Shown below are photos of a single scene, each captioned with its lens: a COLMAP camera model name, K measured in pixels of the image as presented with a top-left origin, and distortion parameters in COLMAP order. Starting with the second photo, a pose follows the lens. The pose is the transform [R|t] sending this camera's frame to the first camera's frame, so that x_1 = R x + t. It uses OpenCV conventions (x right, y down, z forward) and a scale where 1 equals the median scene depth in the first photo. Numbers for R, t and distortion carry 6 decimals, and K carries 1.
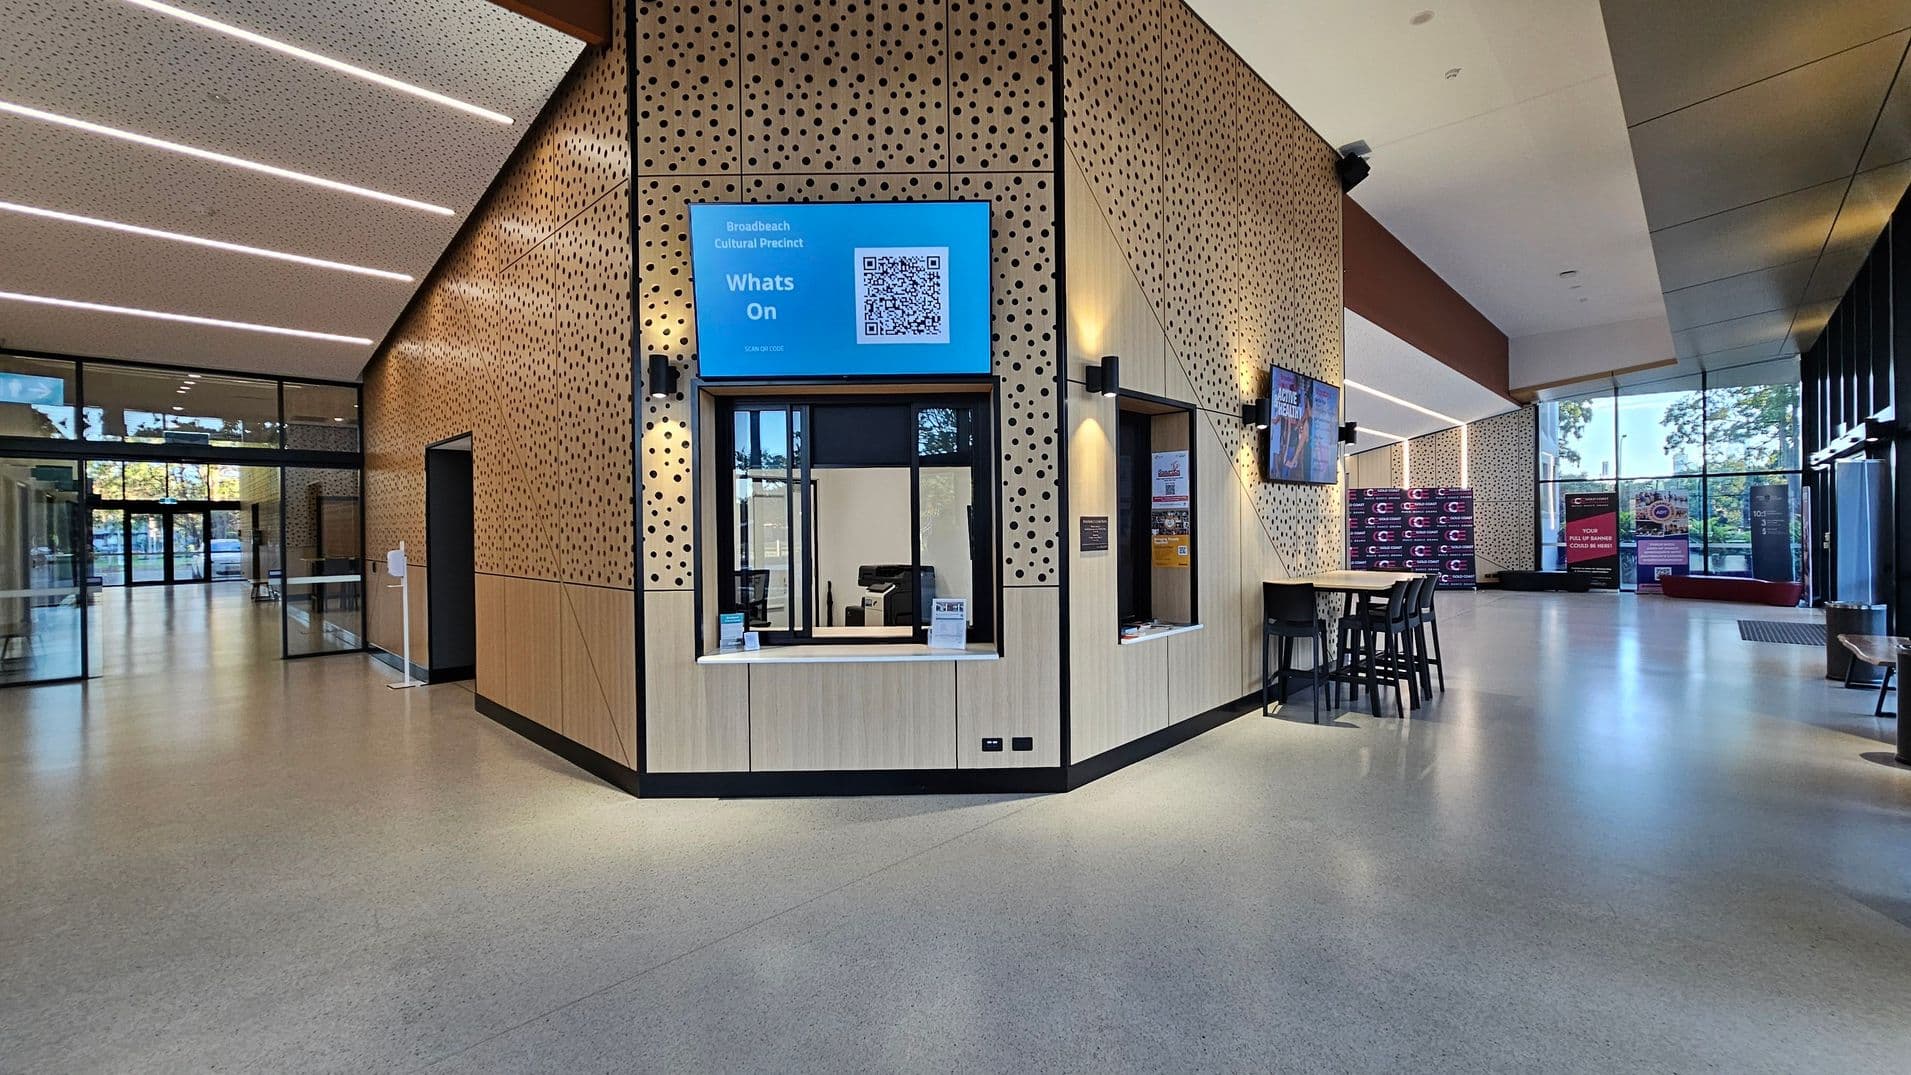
lens RADIAL K [[782.0, 0, 952.0], [0, 782.0, 530.1], [0, 0, 1]] dist [-0.001108, -0.000172]
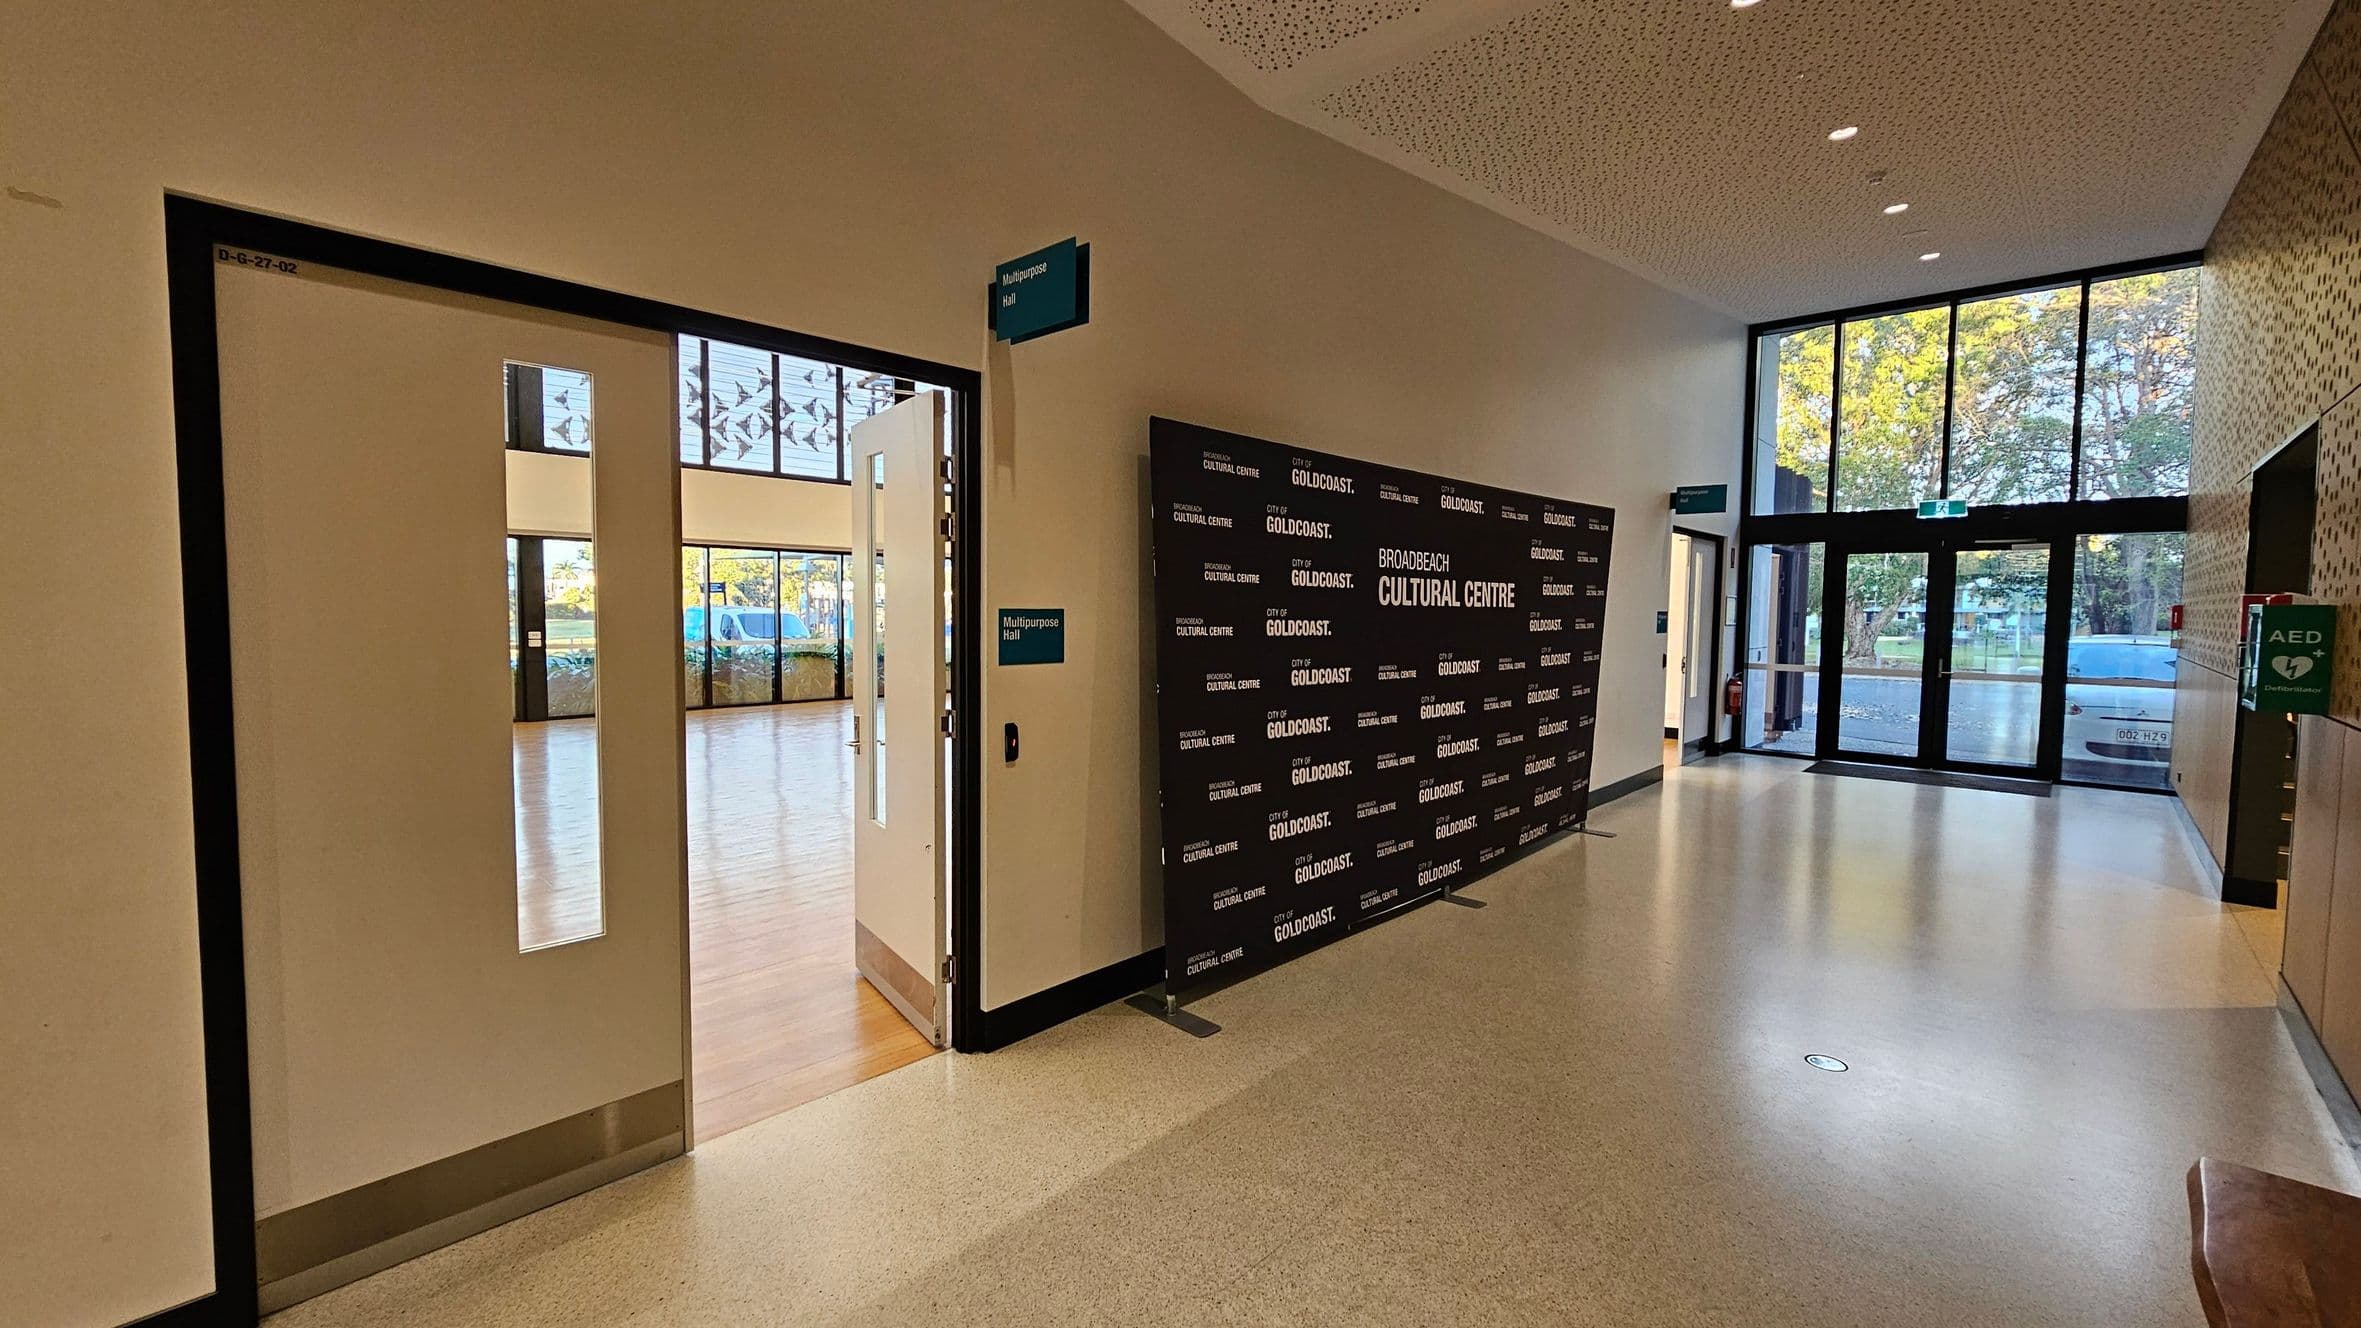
lens RADIAL K [[966.2, 0, 1176.2], [0, 966.2, 654.8], [0, 0, 1]] dist [-0.001108, -0.000172]
pose [[0.055087, 0.047691, -0.997342, -1.982760], [-0.015391, 0.998781, 0.046910, 0.029269], [0.998363, 0.012766, 0.055754, 2.111744]]
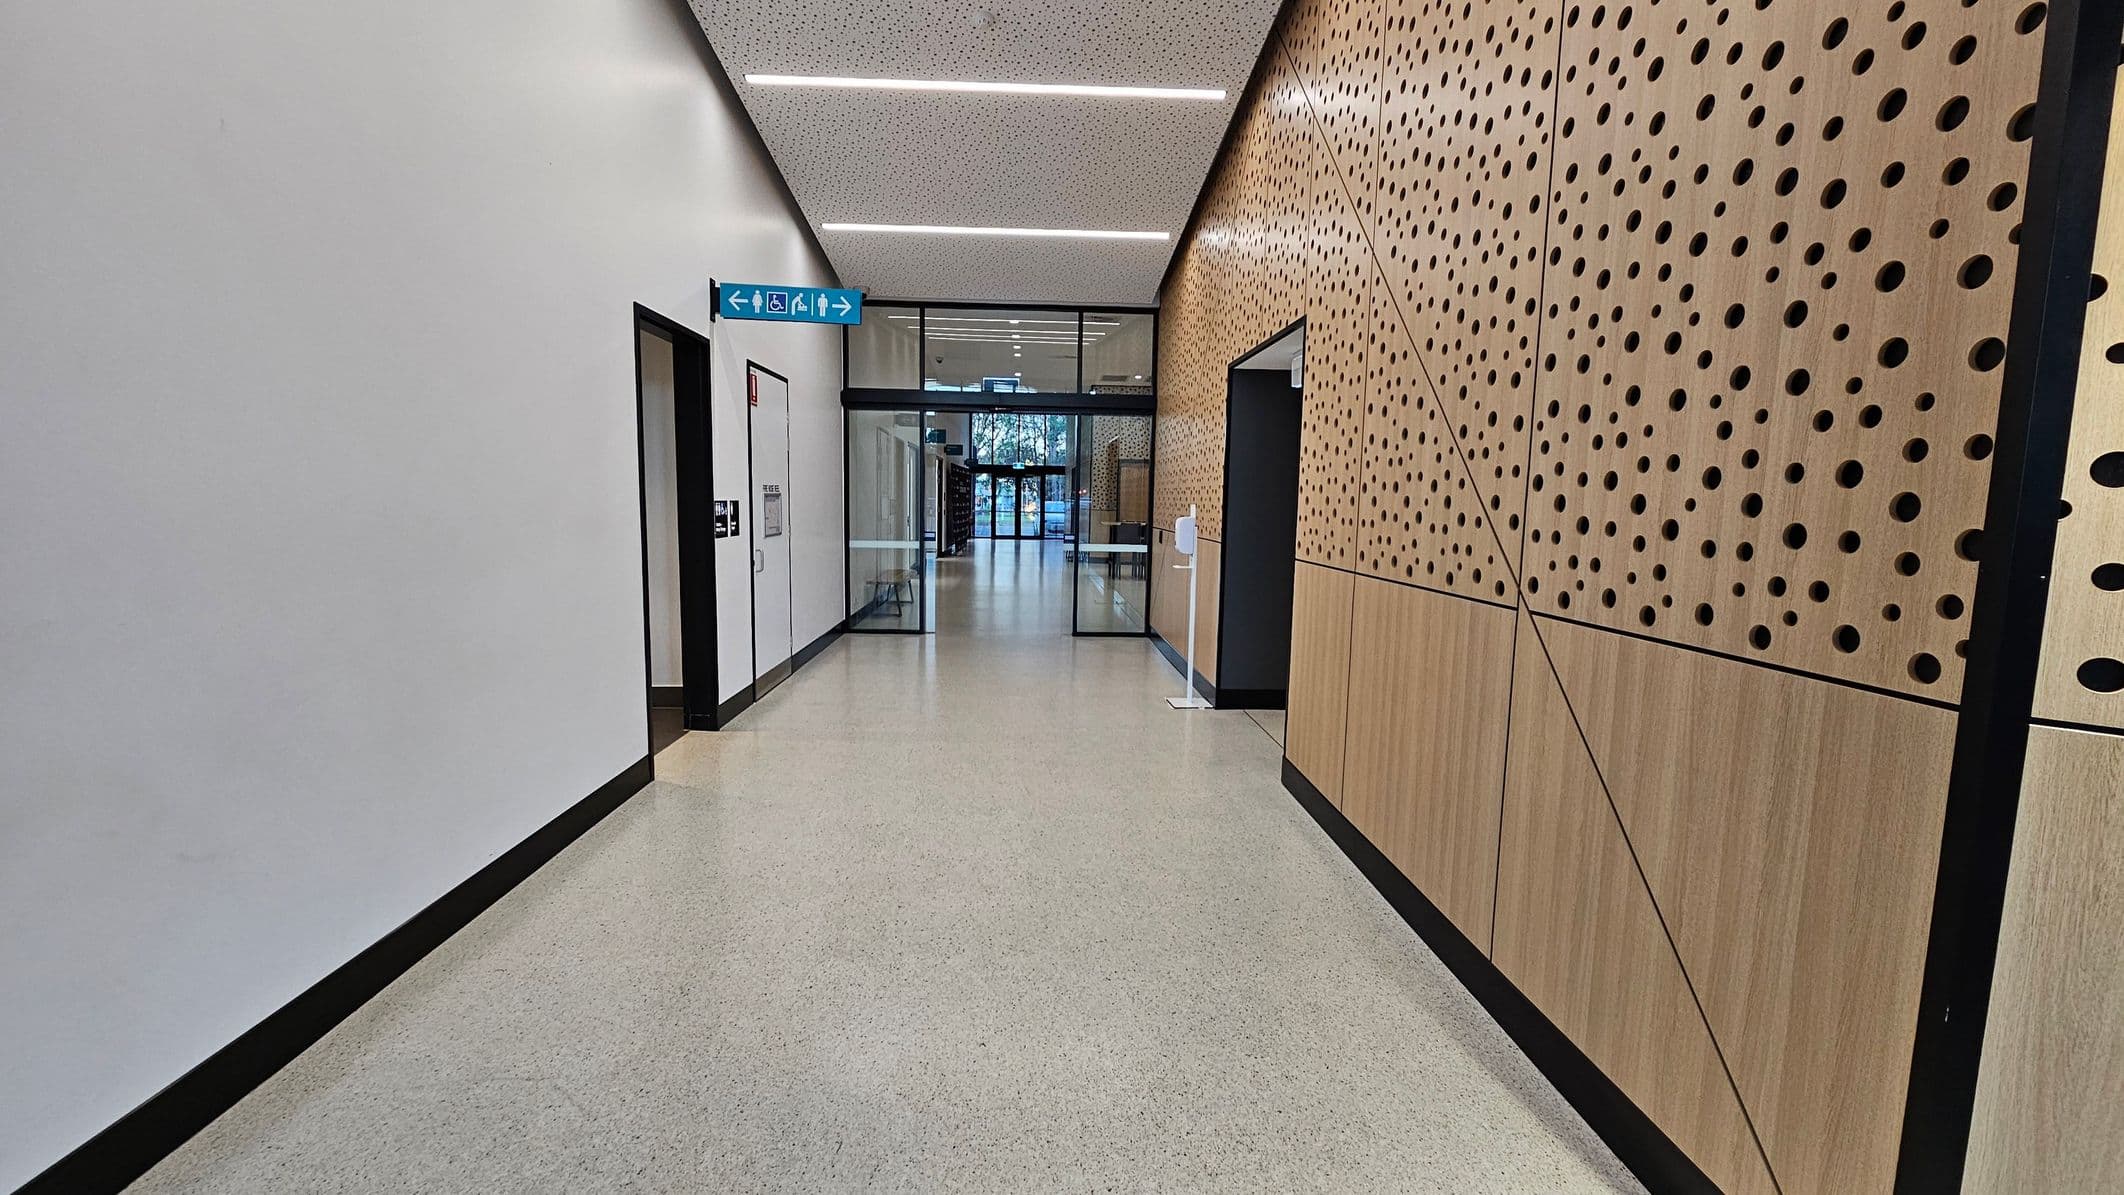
lens RADIAL K [[869.2, 0, 1058.1], [0, 869.2, 589.2], [0, 0, 1]] dist [-0.001108, -0.000172]
pose [[0.726467, 0.096203, -0.680434, -0.244555], [-0.030668, 0.993705, 0.107751, 0.009284], [0.686516, -0.057410, 0.724844, 0.333718]]
